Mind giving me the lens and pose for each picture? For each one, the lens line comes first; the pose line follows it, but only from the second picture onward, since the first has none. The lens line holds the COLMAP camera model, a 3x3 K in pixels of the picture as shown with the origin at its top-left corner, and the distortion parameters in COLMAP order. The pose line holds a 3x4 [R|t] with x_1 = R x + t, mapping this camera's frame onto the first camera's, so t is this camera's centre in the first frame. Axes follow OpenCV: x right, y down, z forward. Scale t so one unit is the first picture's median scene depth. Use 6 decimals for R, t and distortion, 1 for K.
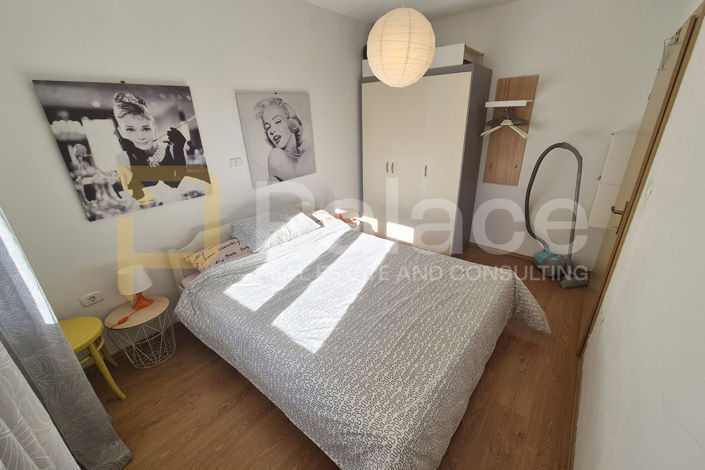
lens RADIAL K [[290.4, 0, 354.0], [0, 290.4, 235.6], [0, 0, 1]] dist [0.000533, -0.000453]
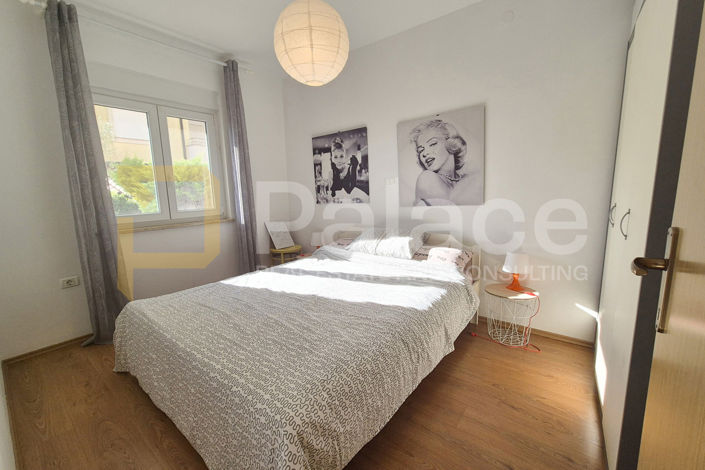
lens RADIAL K [[290.4, 0, 353.8], [0, 290.4, 234.4], [0, 0, 1]] dist [0.000533, -0.000453]
pose [[0.008703, 0.185338, -0.982636, 0.901290], [-0.347113, 0.922129, 0.170851, -0.232001], [0.937783, 0.339599, 0.072358, 0.965491]]
